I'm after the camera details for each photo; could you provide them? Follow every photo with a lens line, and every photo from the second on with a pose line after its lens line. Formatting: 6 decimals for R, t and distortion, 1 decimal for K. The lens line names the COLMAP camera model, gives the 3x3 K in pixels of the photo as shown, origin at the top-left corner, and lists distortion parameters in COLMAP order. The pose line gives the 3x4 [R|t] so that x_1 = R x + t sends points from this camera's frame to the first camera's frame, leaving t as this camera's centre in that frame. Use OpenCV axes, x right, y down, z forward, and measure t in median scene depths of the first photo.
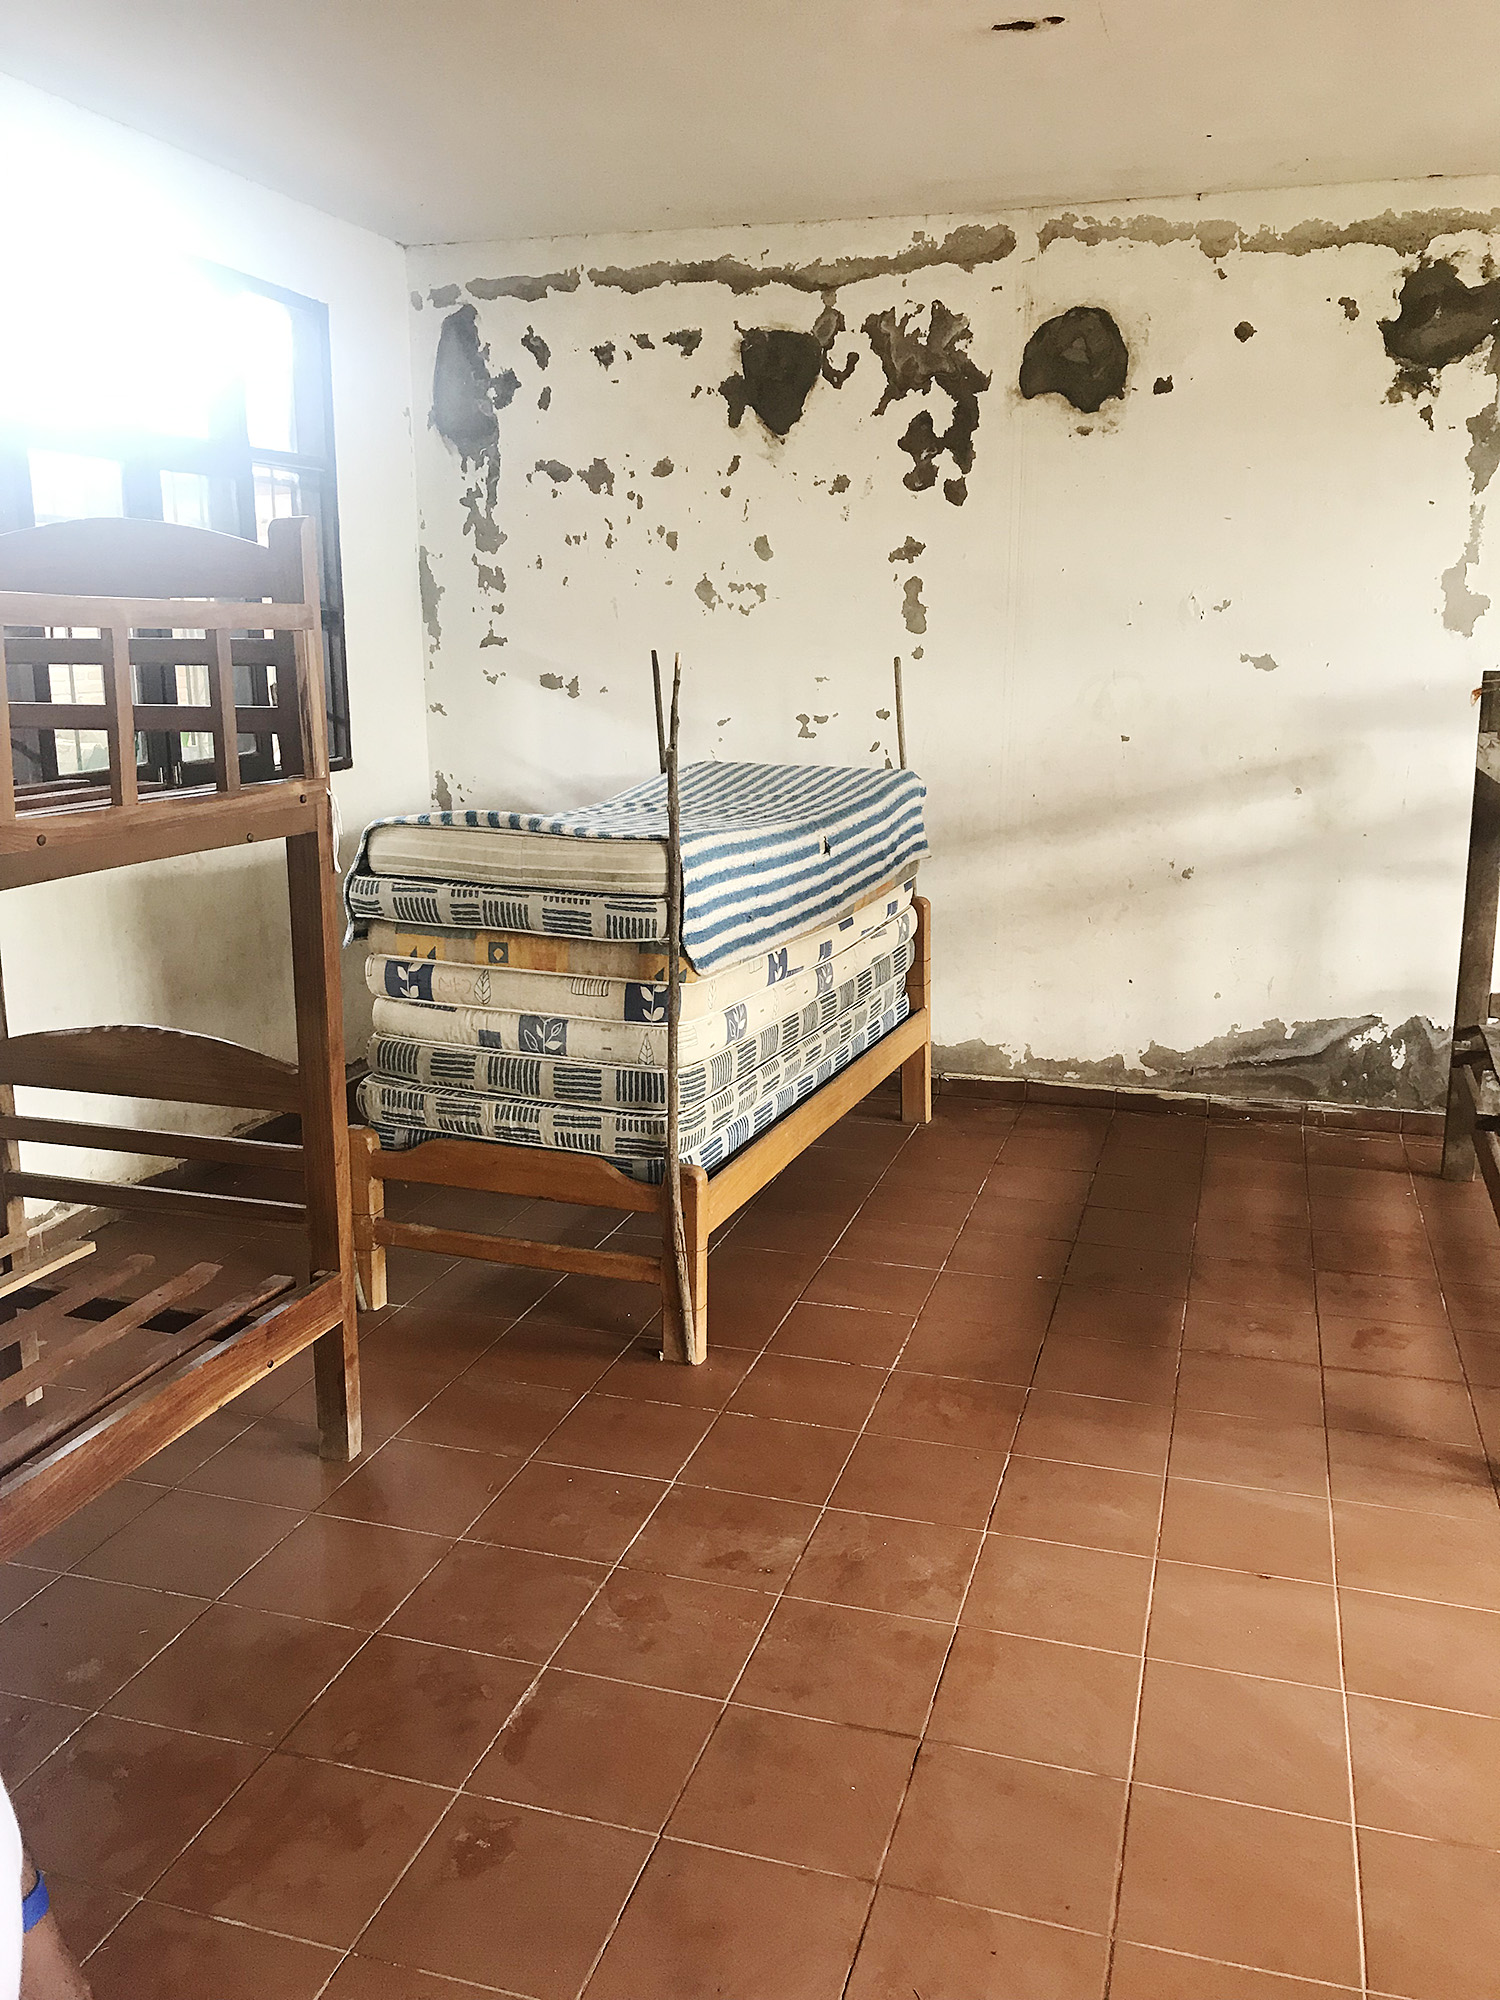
lens RADIAL K [[1676.7, 0, 738.7], [0, 1676.7, 1000.1], [0, 0, 1]] dist [0.044667, -0.059845]
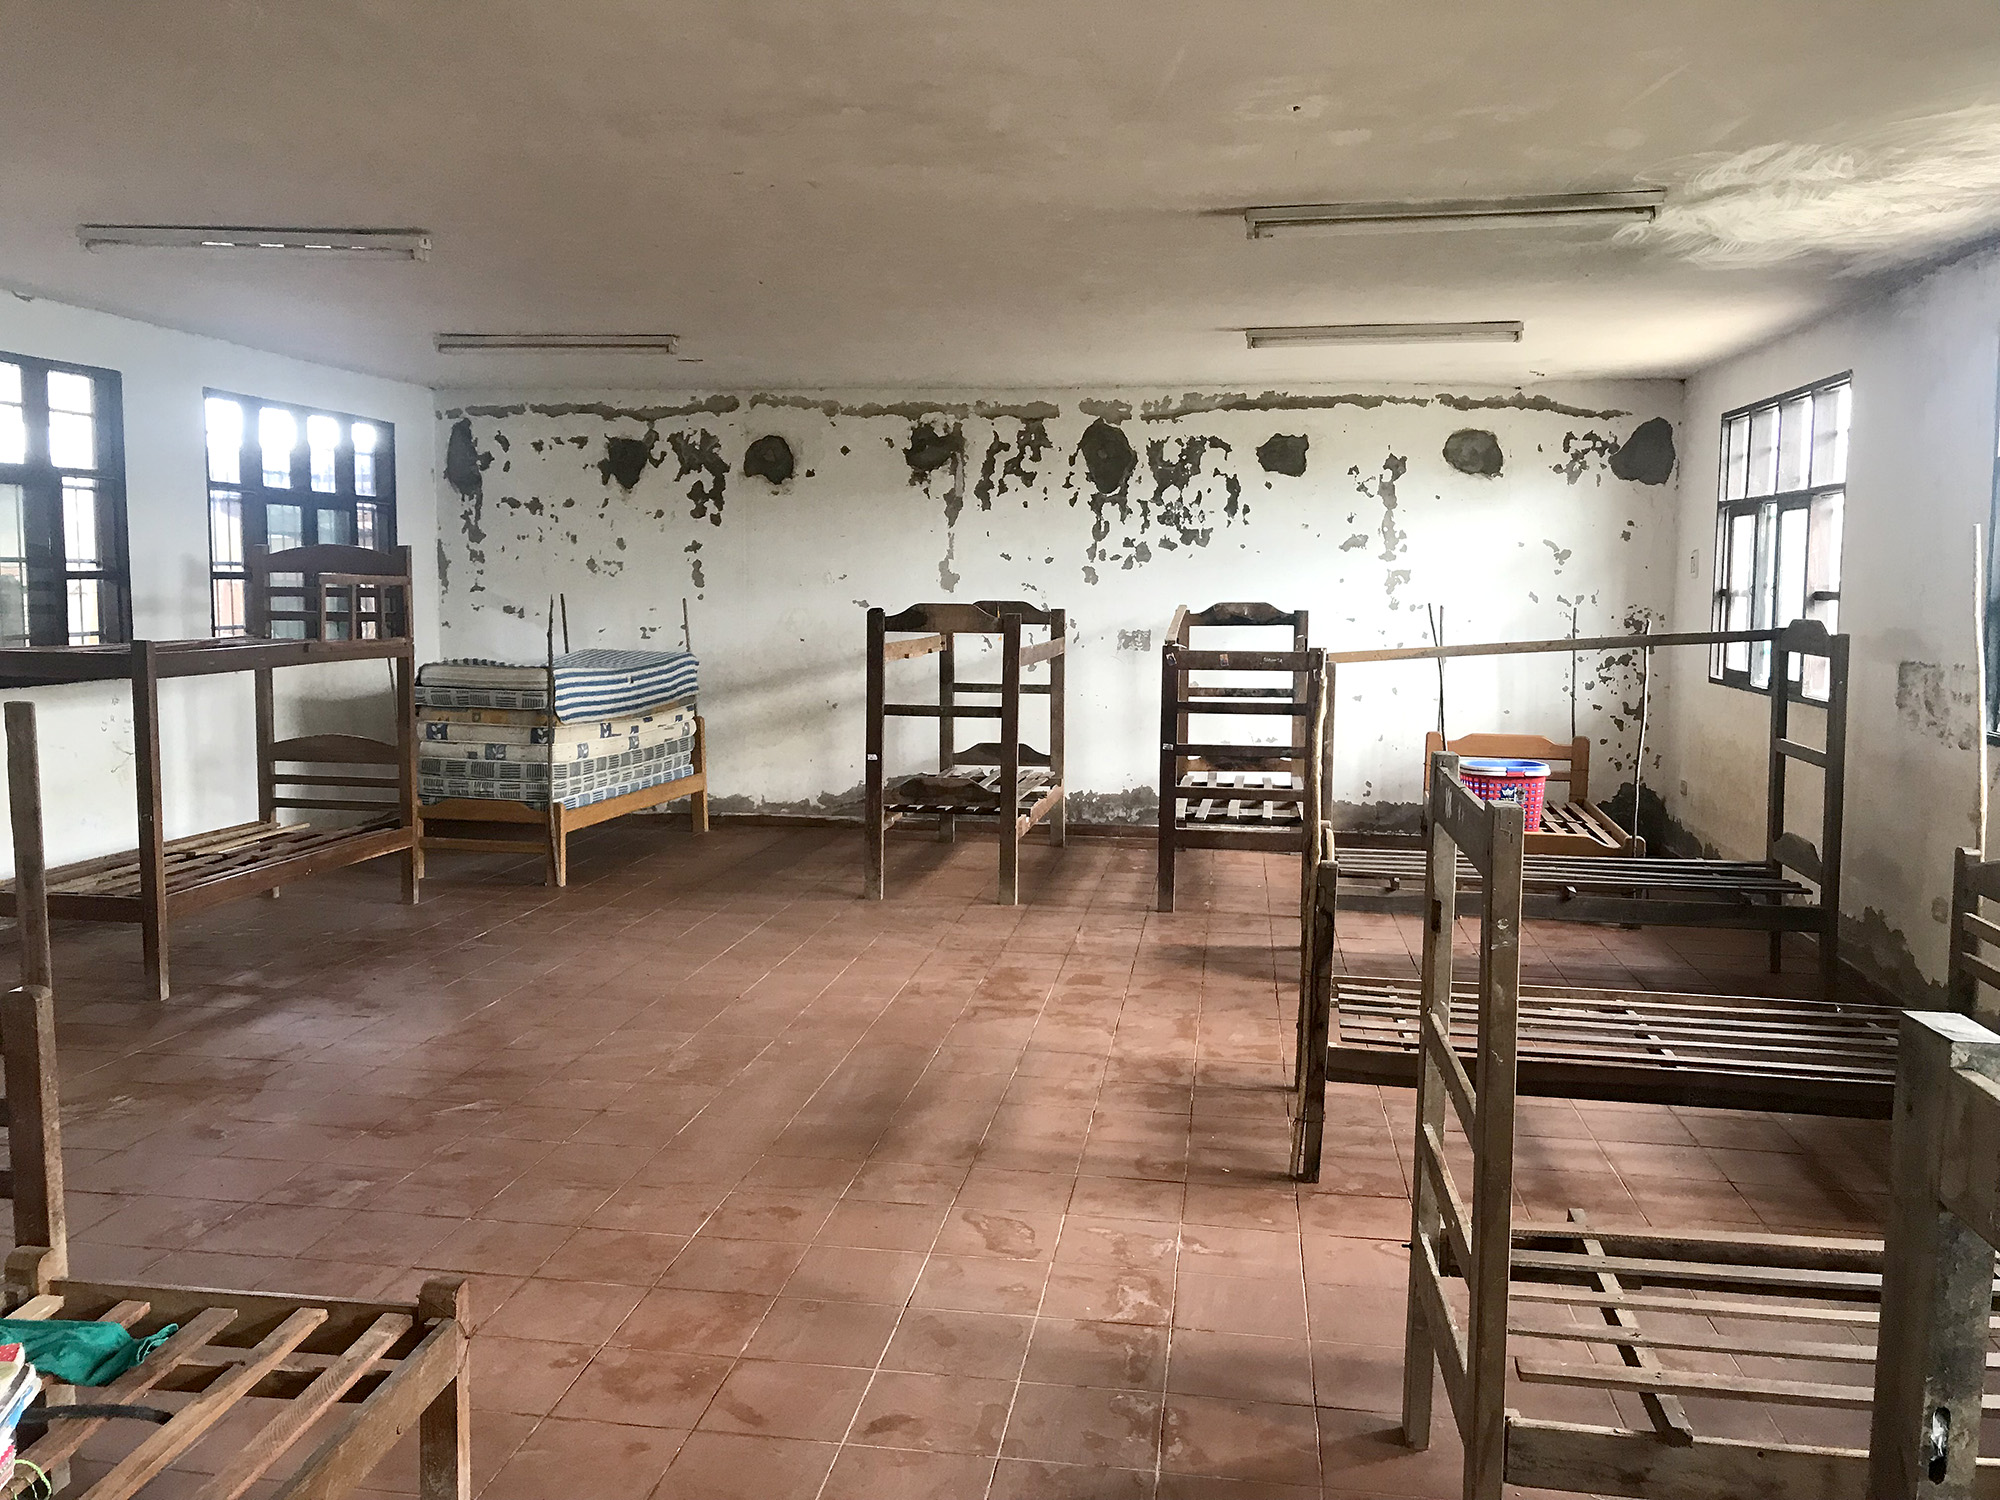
lens RADIAL K [[1676.7, 0, 1007.2], [0, 1676.7, 760.0], [0, 0, 1]] dist [0.044667, -0.059845]
pose [[0.987843, -0.007116, 0.155295, 0.166257], [0.024149, 0.993850, -0.108074, 0.224063], [-0.153570, 0.110510, 0.981939, -1.056688]]
